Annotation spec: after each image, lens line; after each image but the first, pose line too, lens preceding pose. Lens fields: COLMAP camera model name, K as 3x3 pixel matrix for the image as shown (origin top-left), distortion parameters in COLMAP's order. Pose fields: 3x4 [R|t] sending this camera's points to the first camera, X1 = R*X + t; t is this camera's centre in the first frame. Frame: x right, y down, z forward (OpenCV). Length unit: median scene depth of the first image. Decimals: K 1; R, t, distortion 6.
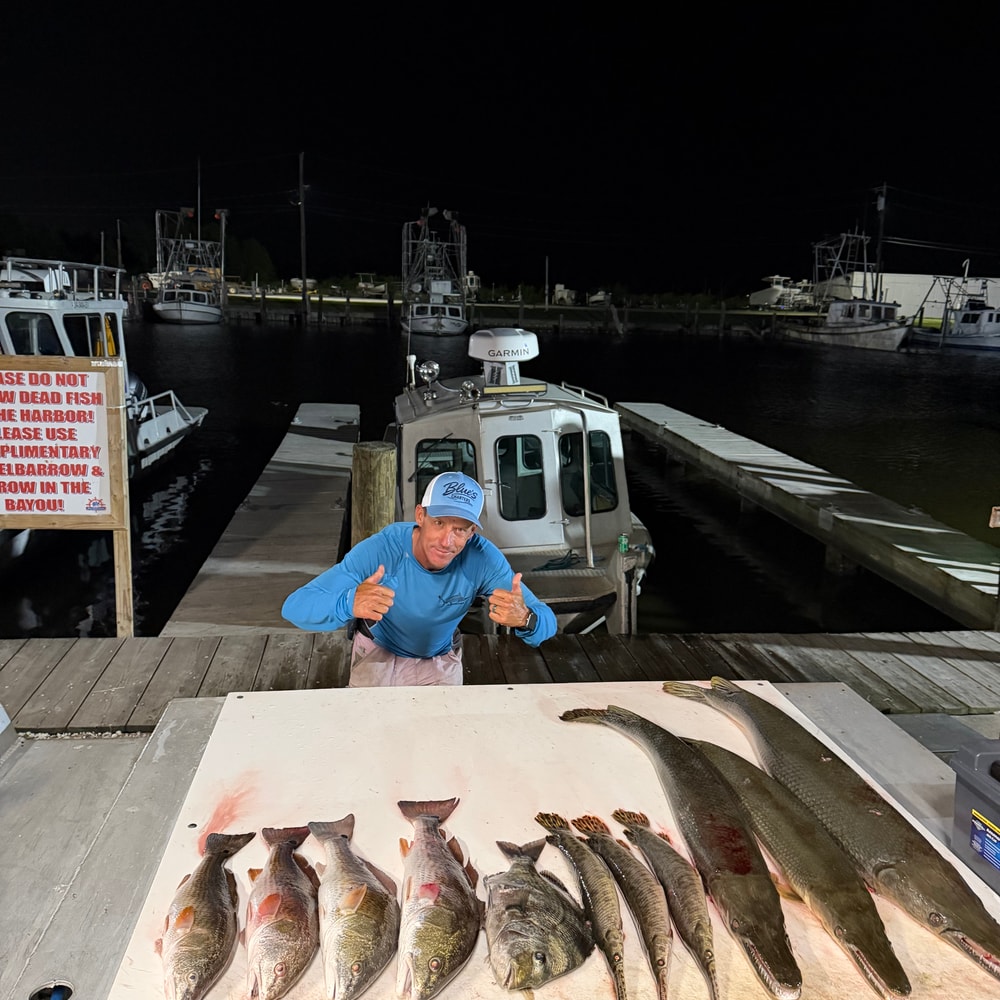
lens RADIAL K [[903.7, 0, 489.5], [0, 903.7, 491.6], [0, 0, 1]] dist [0.056899, -0.075103]
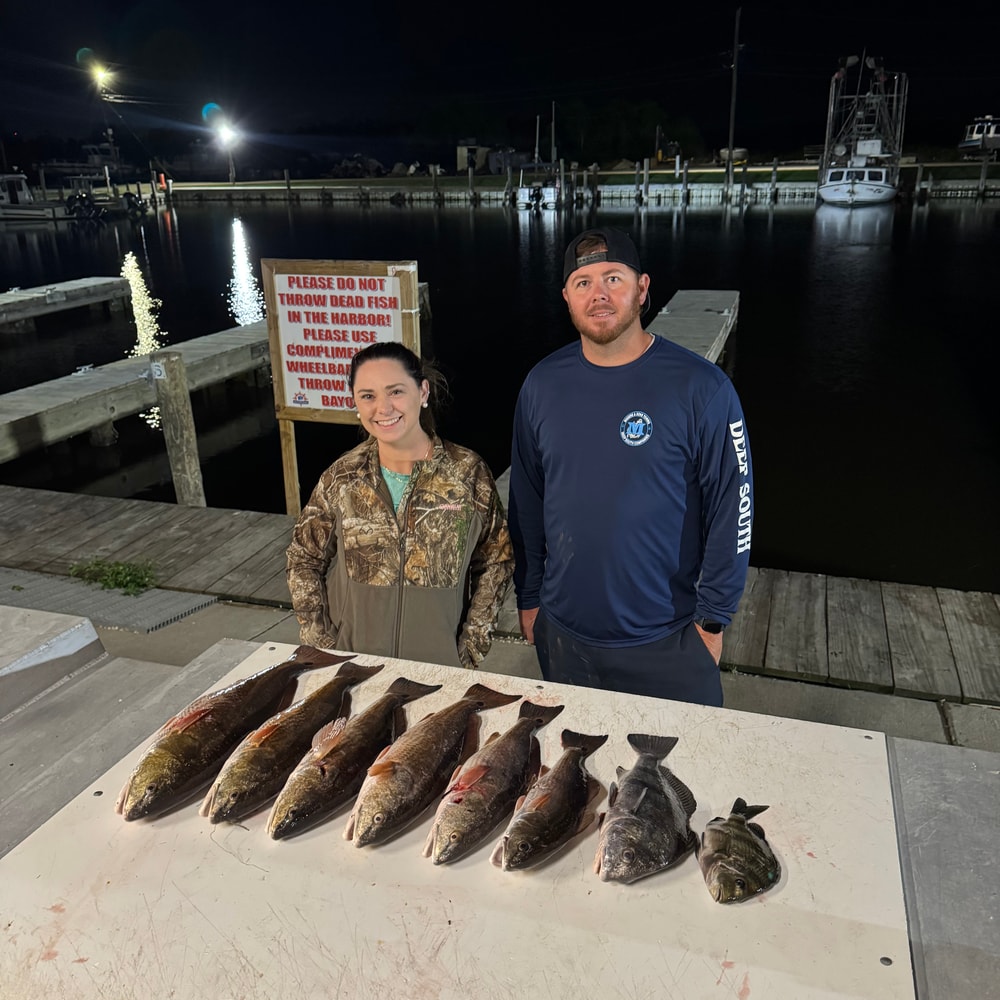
lens RADIAL K [[903.7, 0, 517.8], [0, 903.7, 496.8], [0, 0, 1]] dist [0.056899, -0.075103]
pose [[0.907422, 0.093554, -0.409675, 0.140081], [-0.037364, 0.989004, 0.143089, -0.035983], [0.418557, -0.114535, 0.900939, 0.103834]]
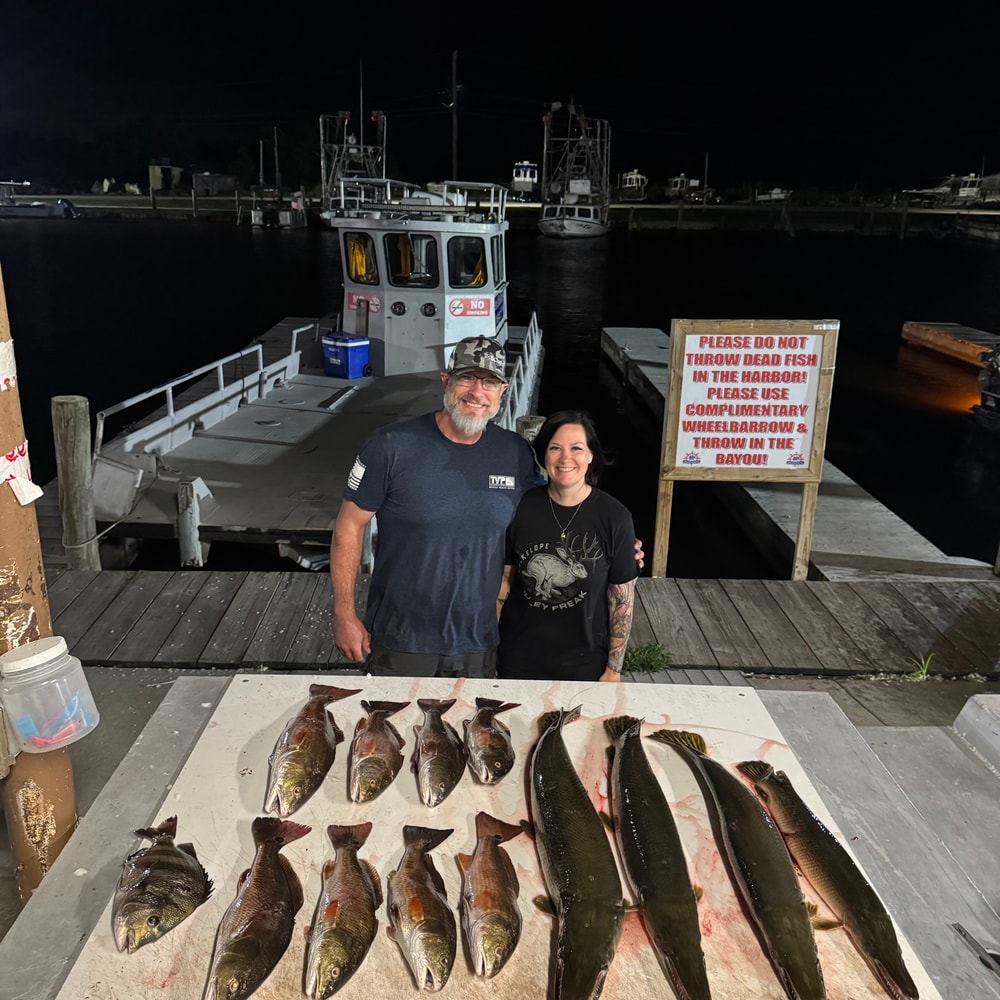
lens RADIAL K [[903.7, 0, 493.8], [0, 903.7, 502.5], [0, 0, 1]] dist [0.056899, -0.075103]
pose [[0.997172, 0.009754, -0.074514, -0.712681], [-0.000841, 0.992926, 0.118732, -0.062142], [0.075145, -0.118333, 0.990127, -0.093250]]
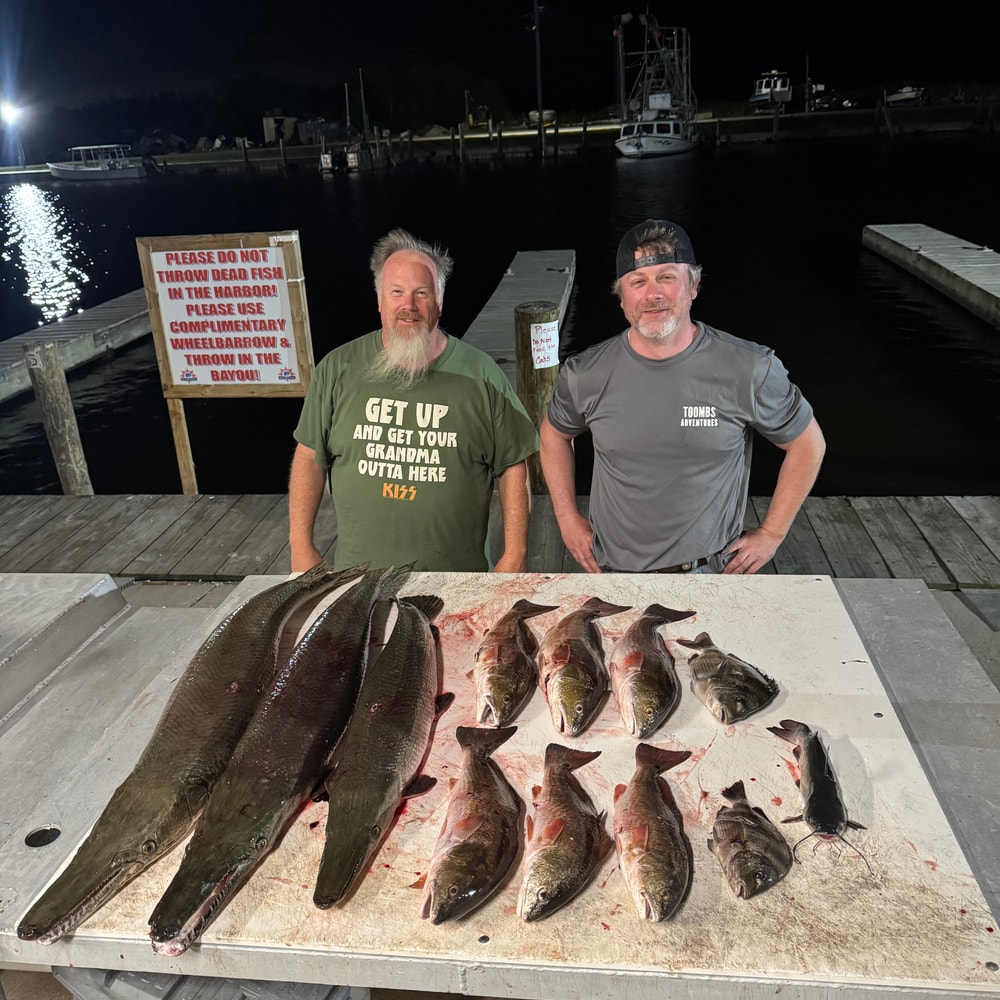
lens RADIAL K [[903.7, 0, 505.0], [0, 903.7, 494.4], [0, 0, 1]] dist [0.056899, -0.075103]
pose [[0.966156, 0.009235, -0.257795, 0.095852], [0.036625, 0.984324, 0.172524, -0.021199], [0.255347, -0.176127, 0.950672, 0.022207]]
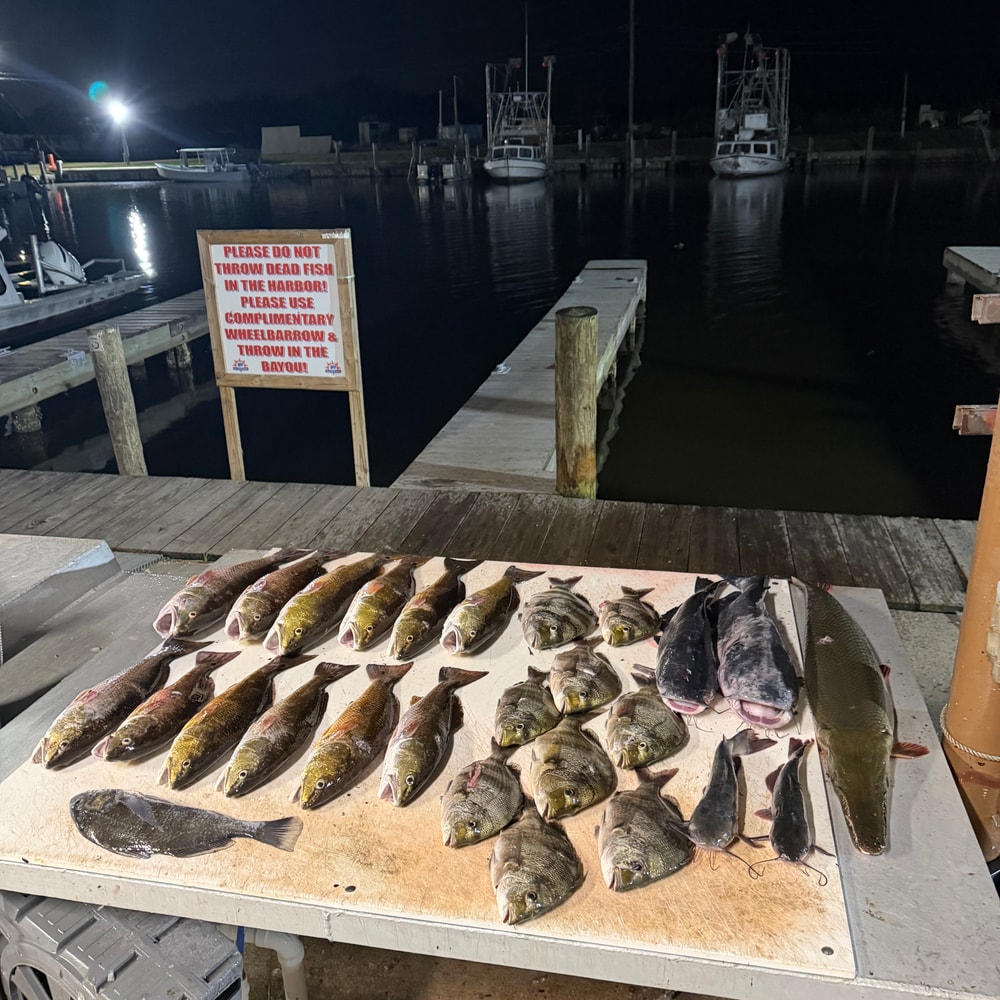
lens RADIAL K [[903.7, 0, 522.5], [0, 903.7, 490.2], [0, 0, 1]] dist [0.056899, -0.075103]
pose [[0.945700, 0.056392, -0.320112, 0.147484], [-0.005795, 0.987604, 0.156858, -0.012767], [0.324990, -0.146486, 0.934304, 0.025299]]
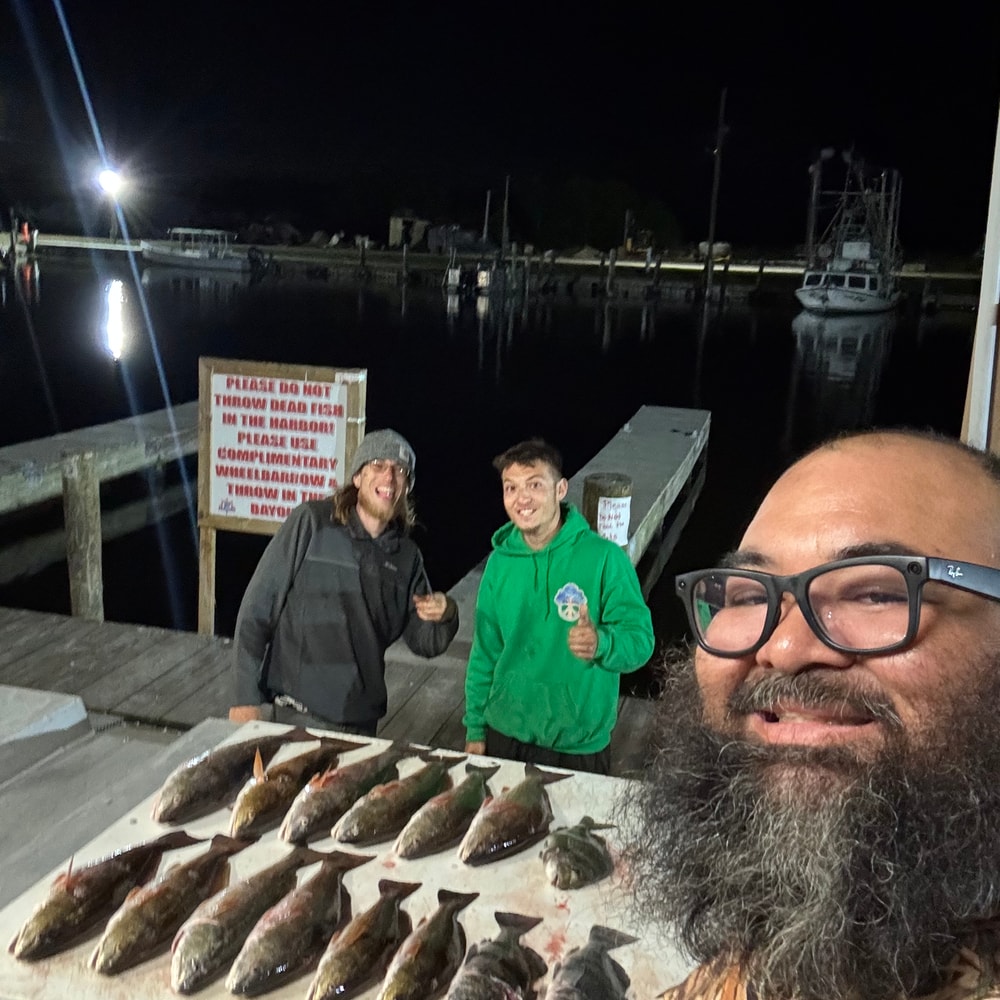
lens RADIAL K [[1139.6, 0, 513.6], [0, 1139.6, 490.7], [0, 0, 1]] dist [0.088931, 0.000000]
pose [[0.927099, 0.087177, -0.364537, 0.201218], [-0.091371, 0.995800, 0.005762, -0.039809], [0.363508, 0.027966, 0.931171, -0.078051]]
